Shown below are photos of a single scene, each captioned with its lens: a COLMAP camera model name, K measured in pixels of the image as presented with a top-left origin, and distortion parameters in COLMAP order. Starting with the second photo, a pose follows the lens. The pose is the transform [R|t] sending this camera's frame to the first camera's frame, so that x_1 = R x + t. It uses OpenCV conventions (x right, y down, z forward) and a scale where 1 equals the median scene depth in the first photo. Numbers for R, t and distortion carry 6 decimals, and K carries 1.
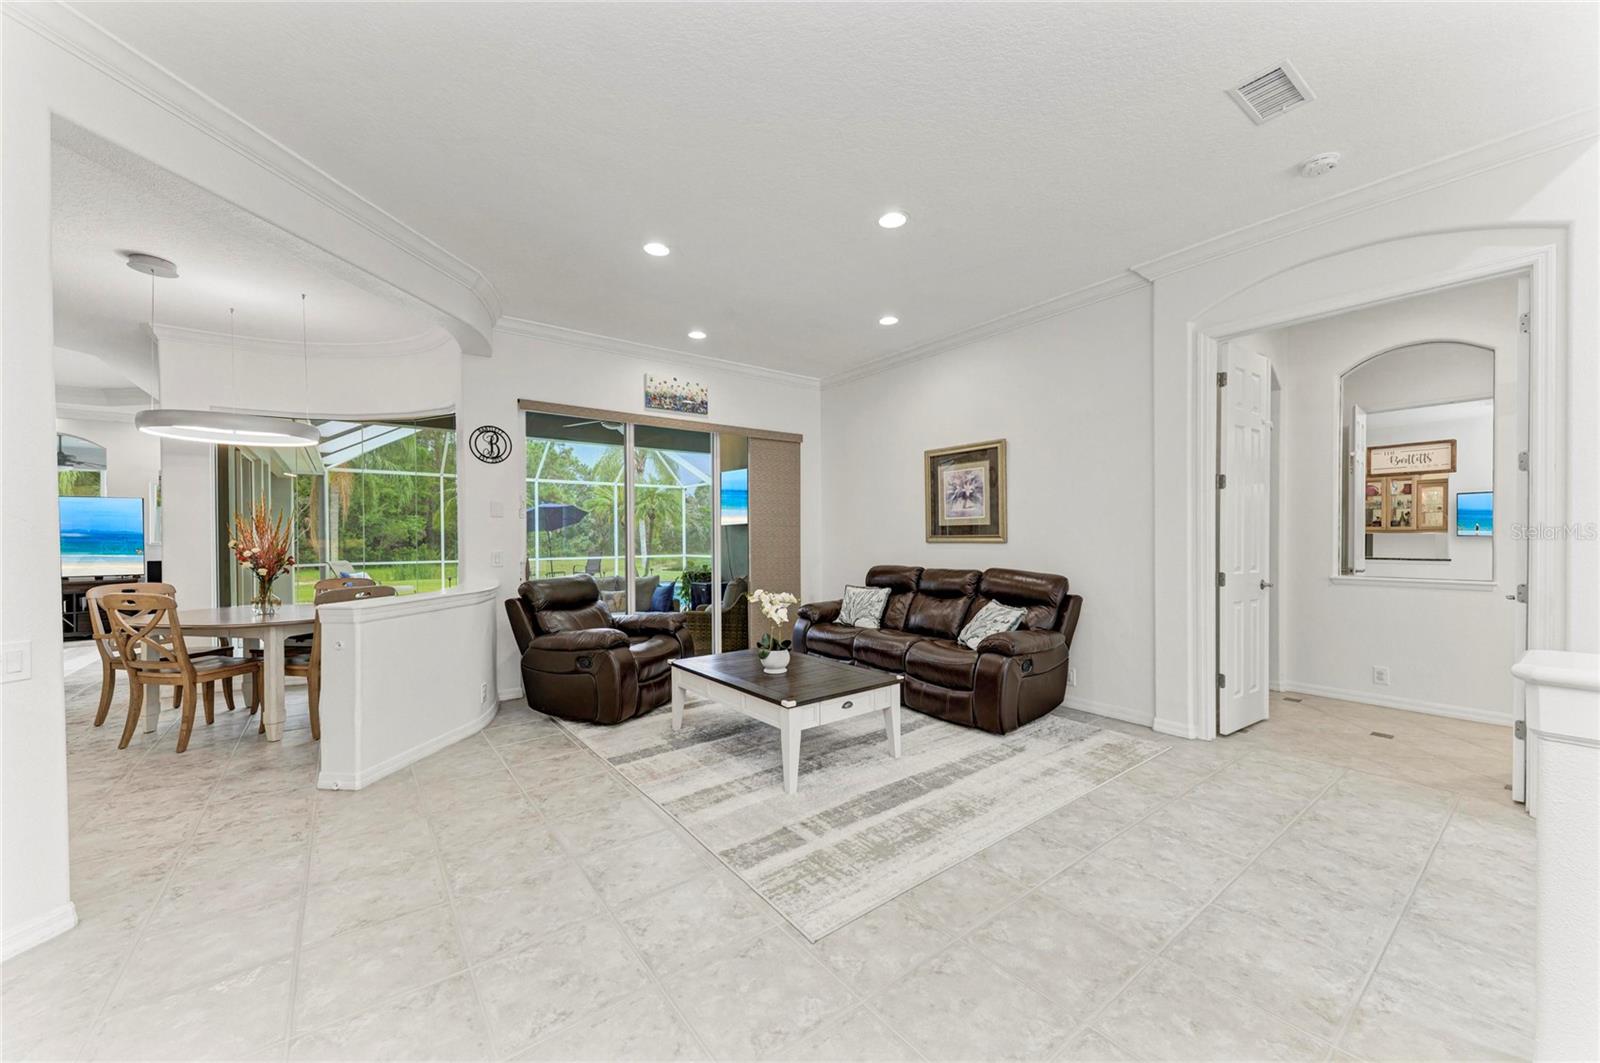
lens RADIAL K [[593.8, 0, 806.7], [0, 593.8, 541.1], [0, 0, 1]] dist [0.011261, -0.000435]
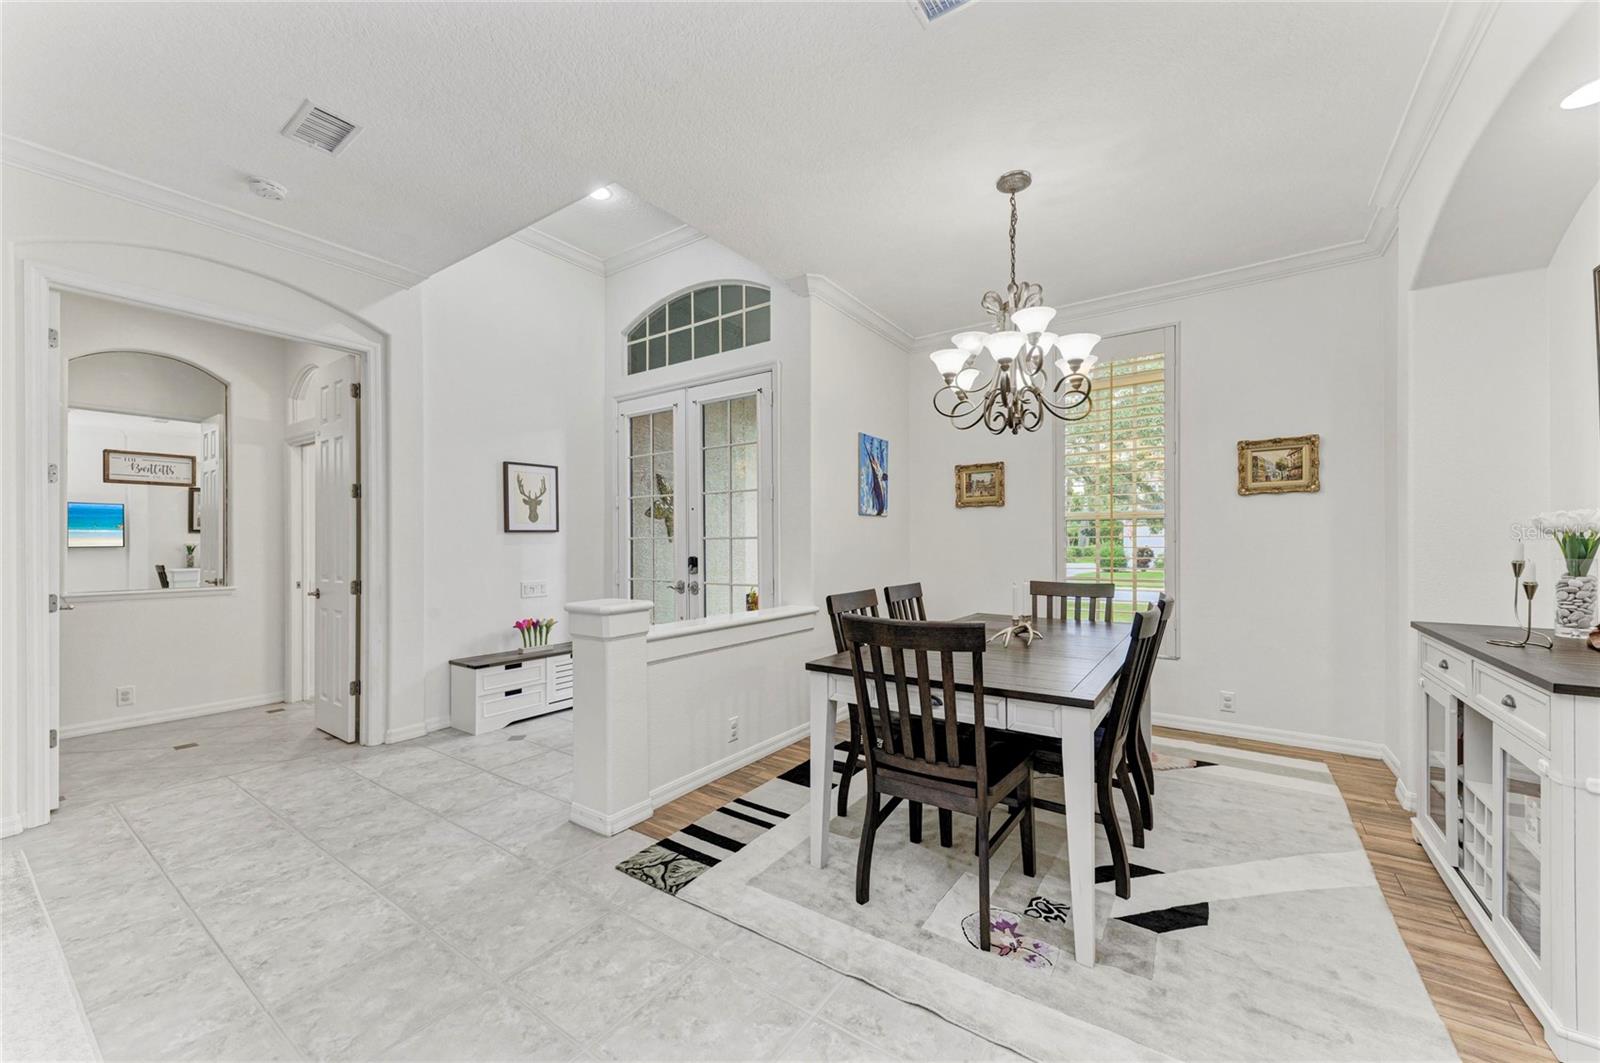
lens RADIAL K [[607.1, 0, 804.3], [0, 607.1, 540.9], [0, 0, 1]] dist [0.011931, -0.000382]
pose [[-0.300435, 0.010256, 0.953747, -0.385022], [0.011008, 0.999913, -0.007285, 0.002178], [-0.953739, 0.008310, -0.300522, 0.386474]]
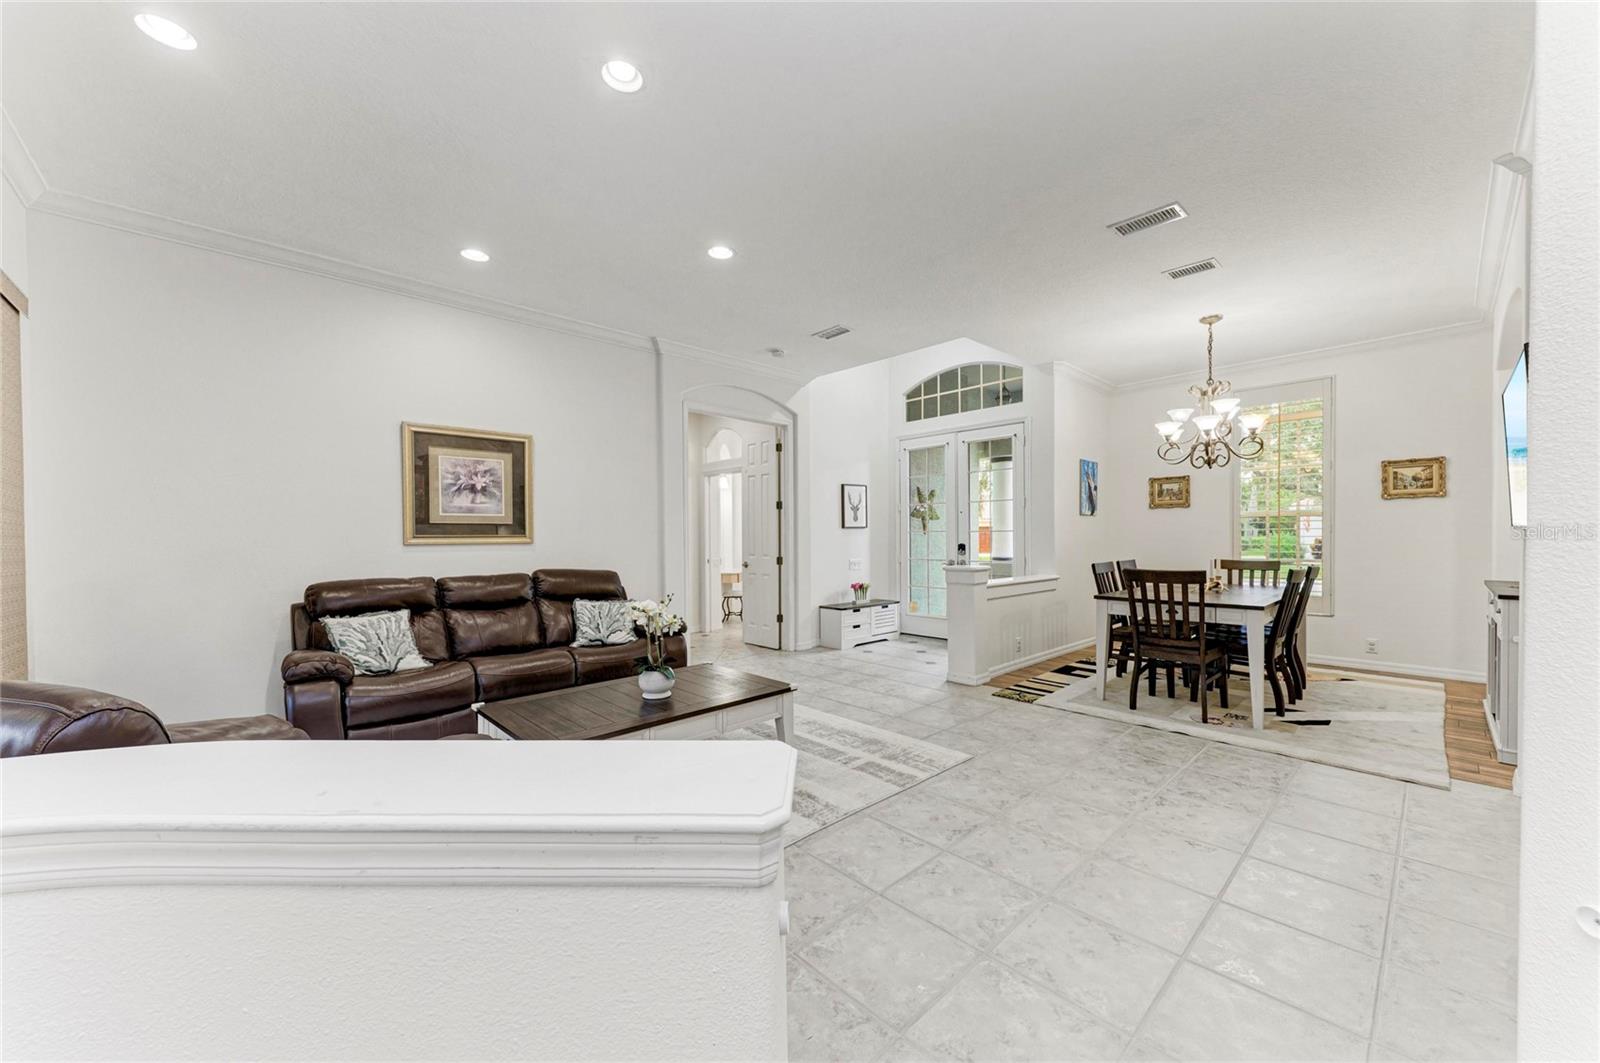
lens RADIAL K [[593.8, 0, 806.7], [0, 593.8, 541.1], [0, 0, 1]] dist [0.011261, -0.000435]
pose [[-0.098513, -0.001350, 0.995135, -1.011739], [0.012812, 0.999914, 0.002624, 0.004027], [-0.995053, 0.013008, -0.098487, 0.976655]]
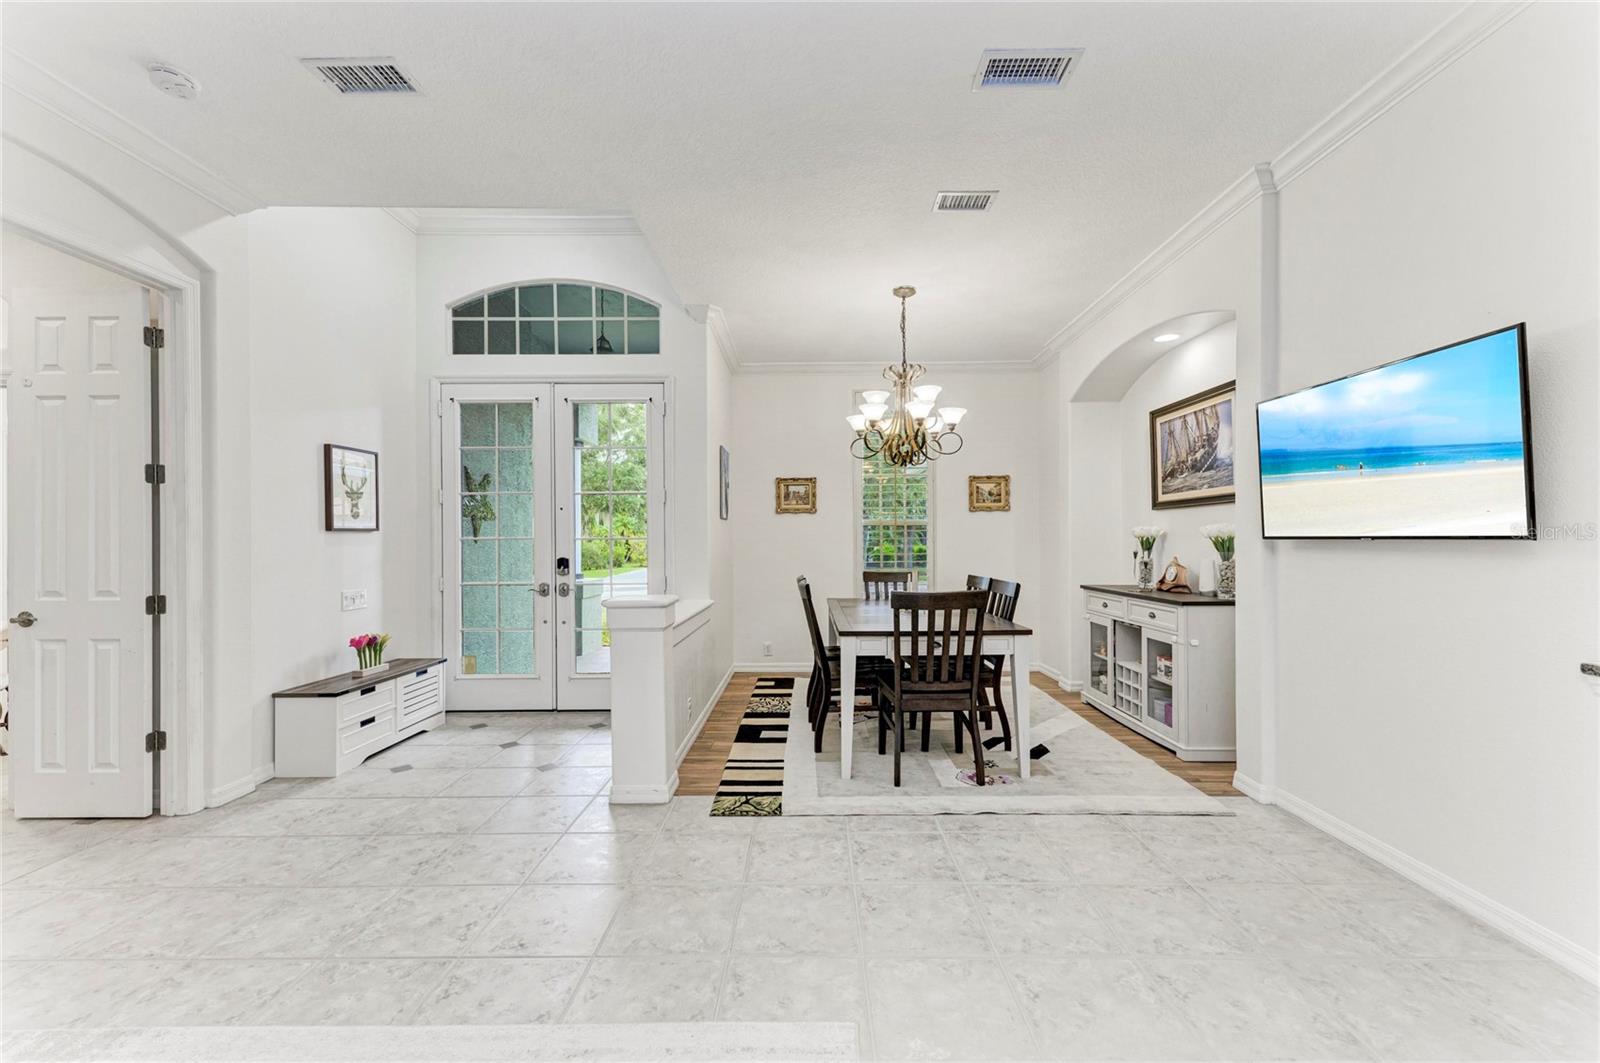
lens RADIAL K [[638.9, 0, 808.2], [0, 638.9, 542.4], [0, 0, 1]] dist [0.018508, -0.000119]
pose [[-0.785495, 0.010037, 0.618787, -0.295323], [0.013774, 0.999904, 0.001266, -0.003582], [-0.618715, 0.009518, -0.785558, 1.023218]]
